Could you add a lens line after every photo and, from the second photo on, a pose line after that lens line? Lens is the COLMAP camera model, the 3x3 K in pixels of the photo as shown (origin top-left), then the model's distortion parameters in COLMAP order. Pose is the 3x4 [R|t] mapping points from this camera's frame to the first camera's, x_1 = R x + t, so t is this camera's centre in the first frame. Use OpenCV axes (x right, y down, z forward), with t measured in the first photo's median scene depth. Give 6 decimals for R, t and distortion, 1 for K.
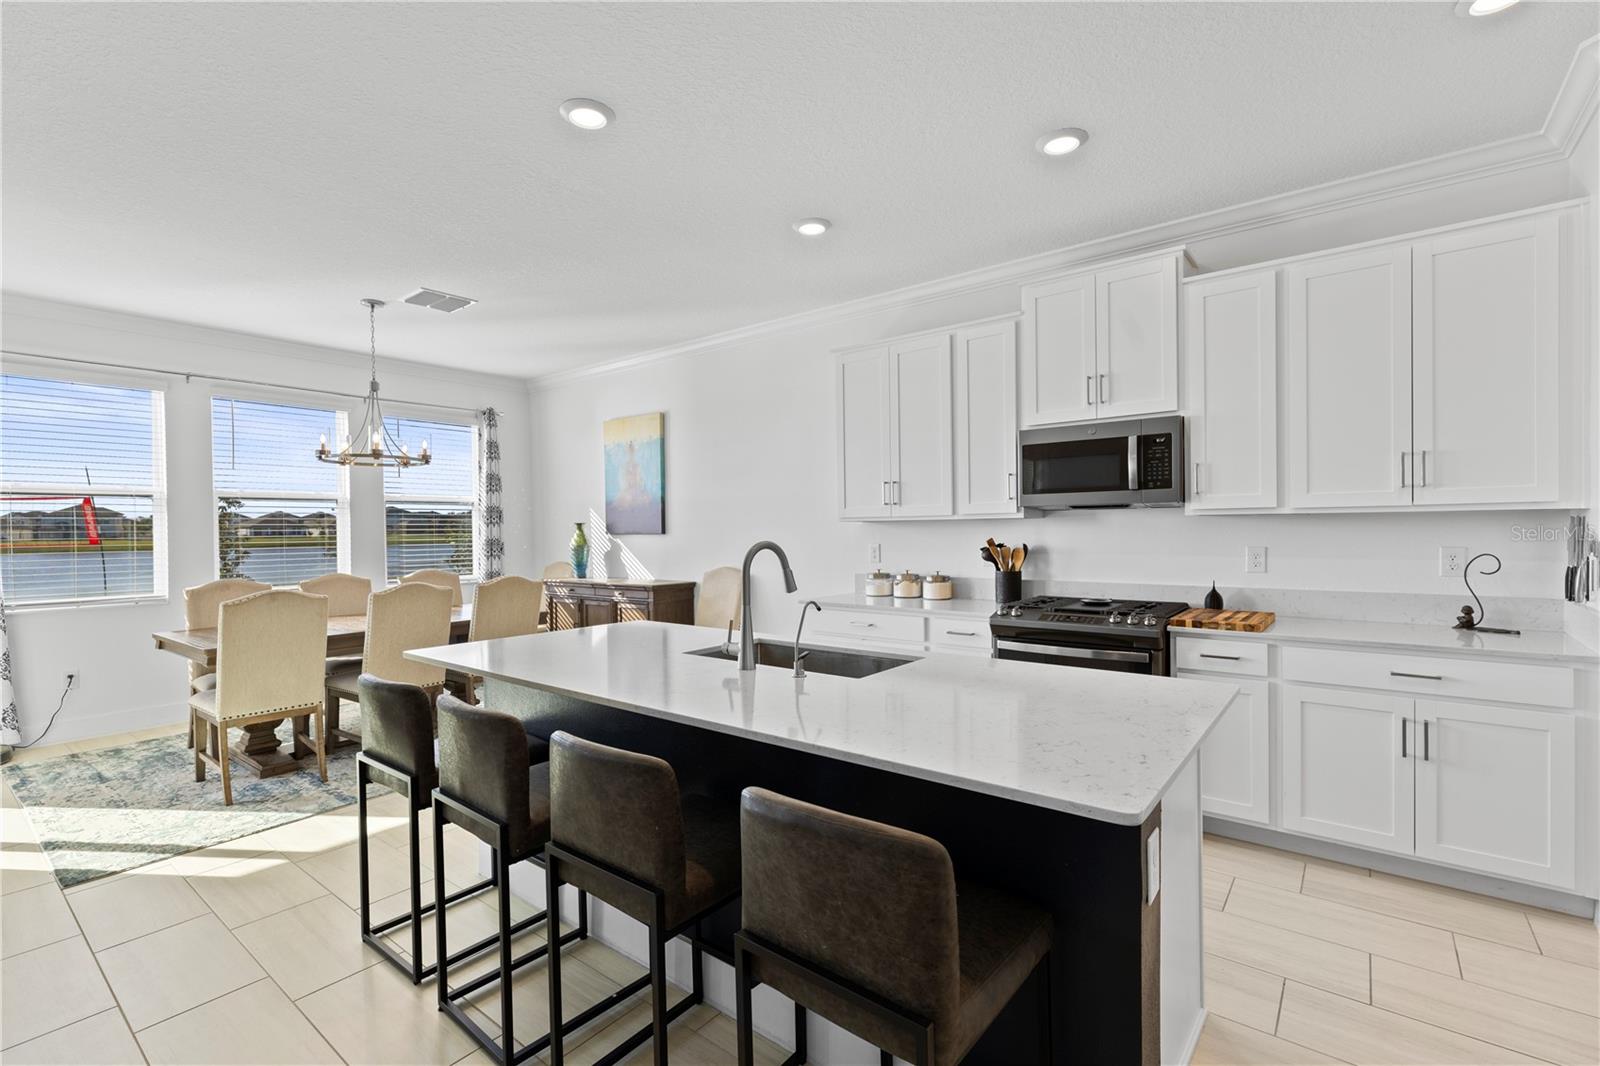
lens RADIAL K [[712.7, 0, 800.0], [0, 712.7, 533.0], [0, 0, 1]] dist [-0.000090, -0.000107]
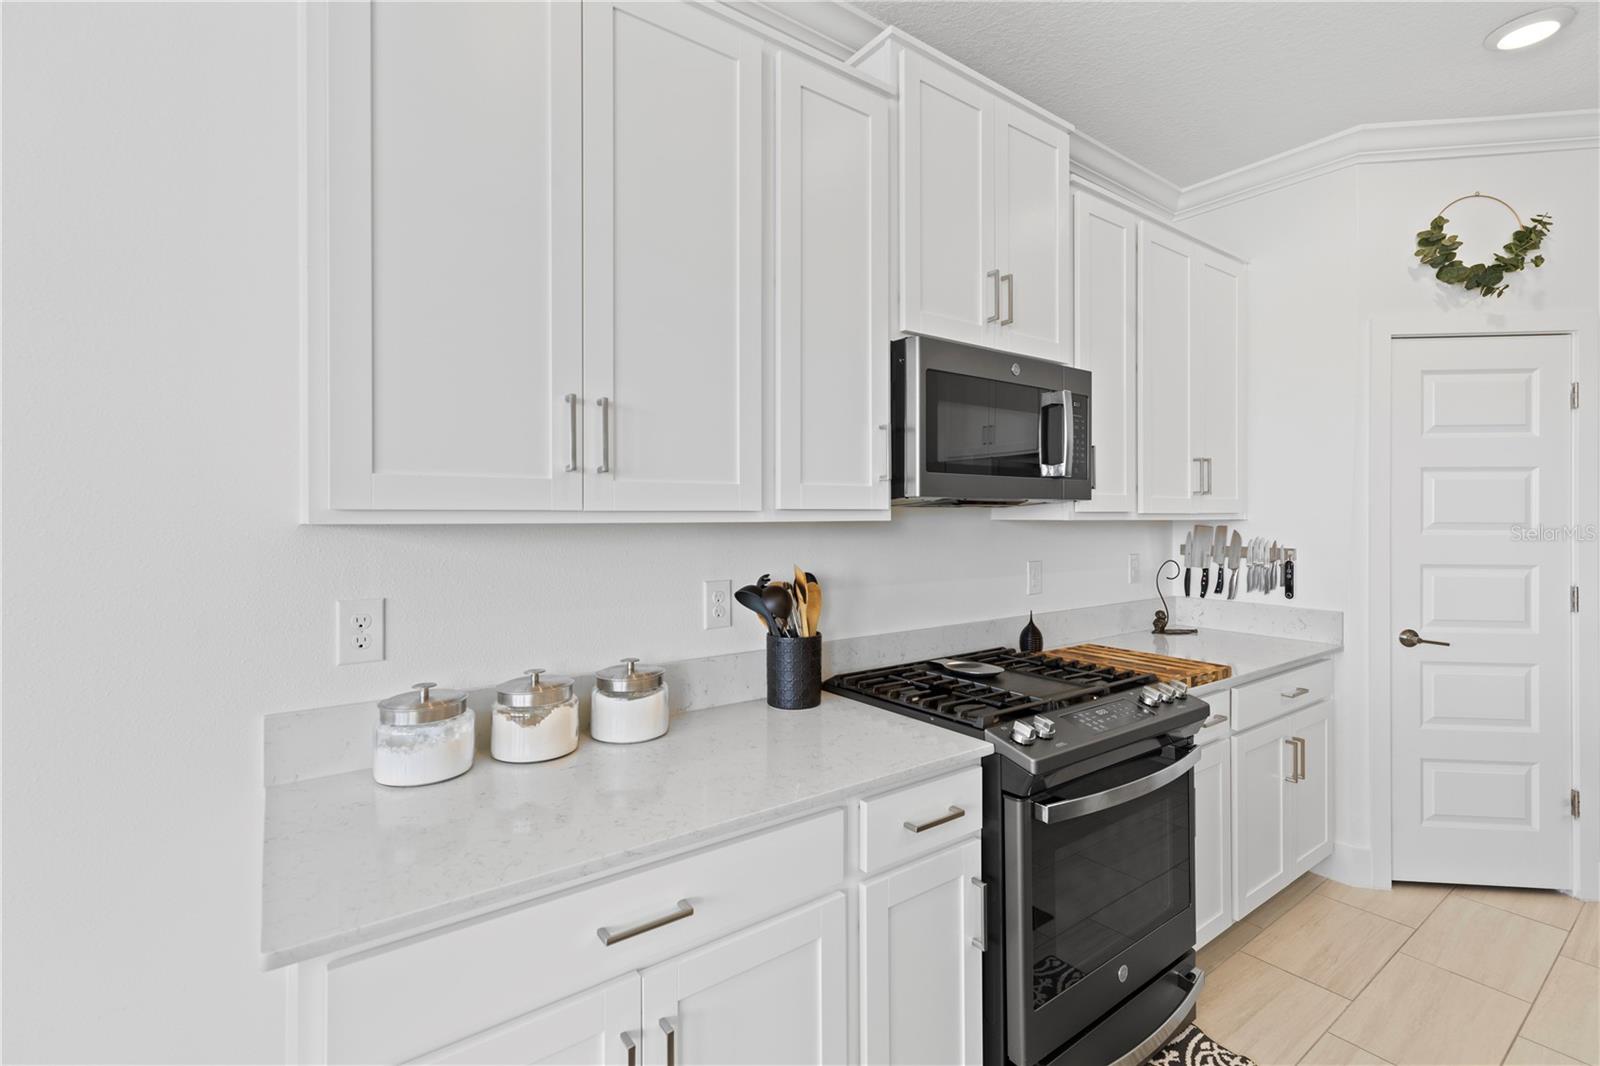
lens RADIAL K [[707.7, 0, 798.3], [0, 707.7, 514.4], [0, 0, 1]] dist [0.000154, 0.000194]
pose [[0.273594, 0.014337, 0.961738, -0.178922], [0.004456, 0.999859, -0.016173, -0.020499], [-0.961835, 0.008710, 0.273492, 1.035622]]
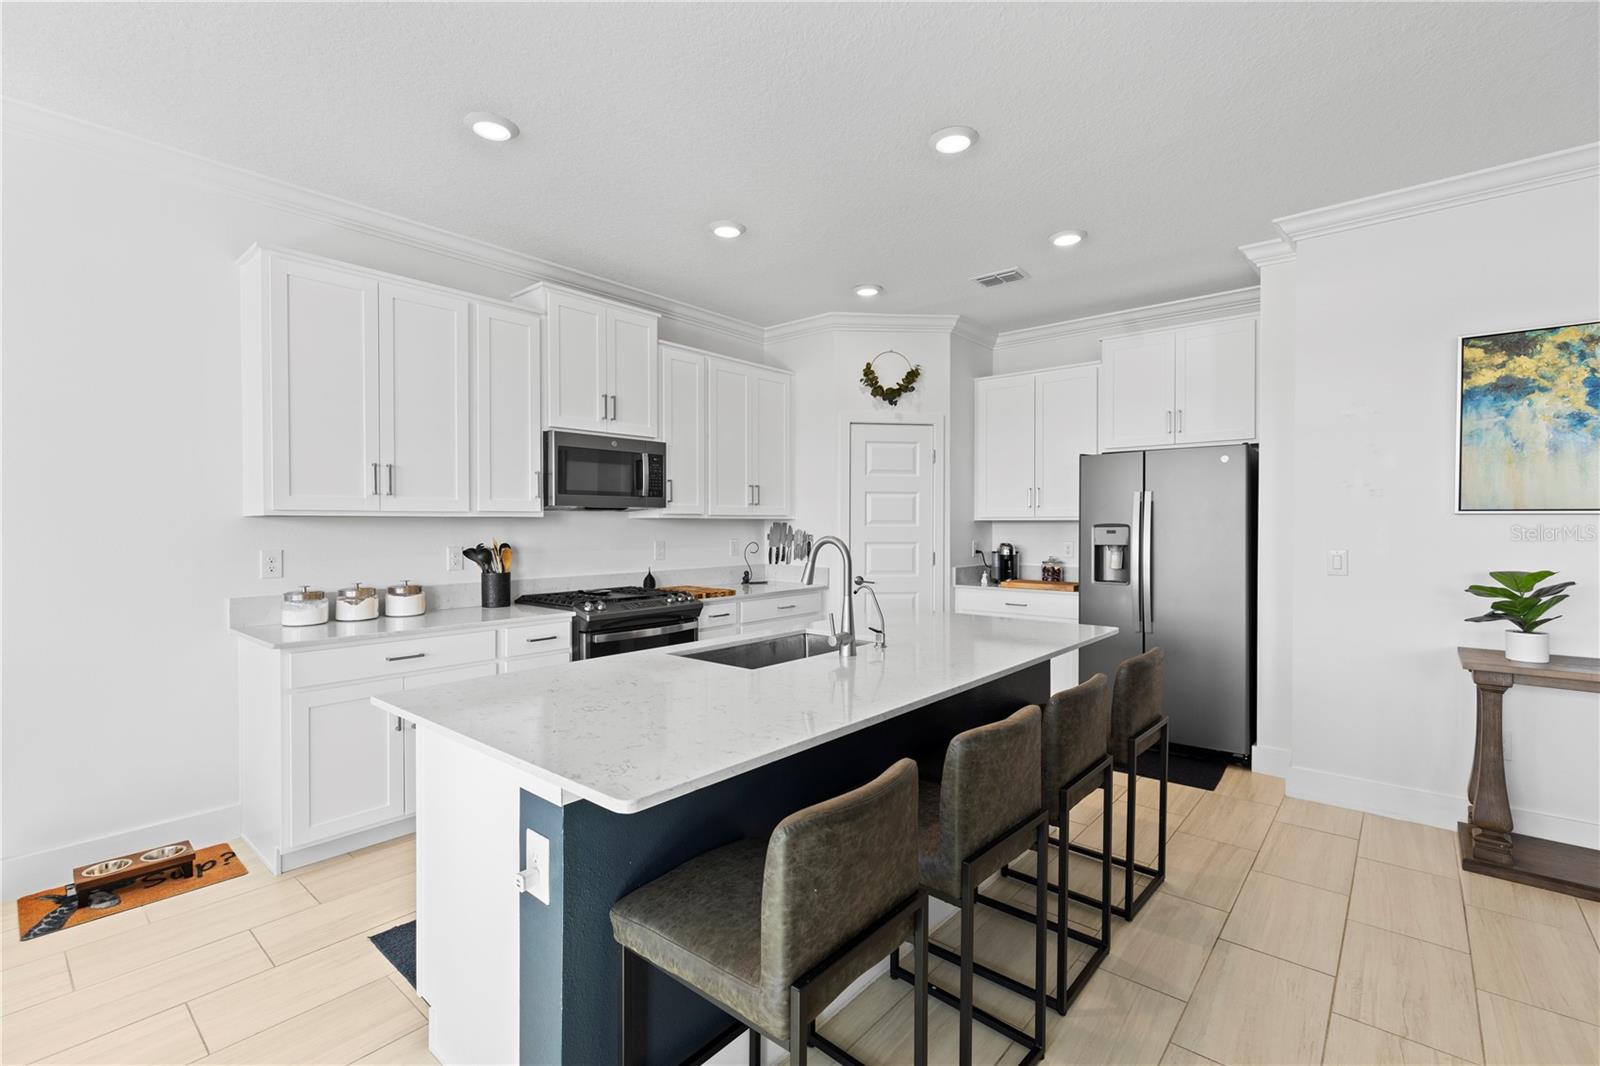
lens RADIAL K [[712.7, 0, 800.0], [0, 712.7, 533.0], [0, 0, 1]] dist [-0.000090, -0.000107]
pose [[0.041607, -0.003472, 0.999128, -0.751868], [0.005796, 0.999978, 0.003234, -0.000047], [-0.999117, 0.005657, 0.041626, 0.664732]]
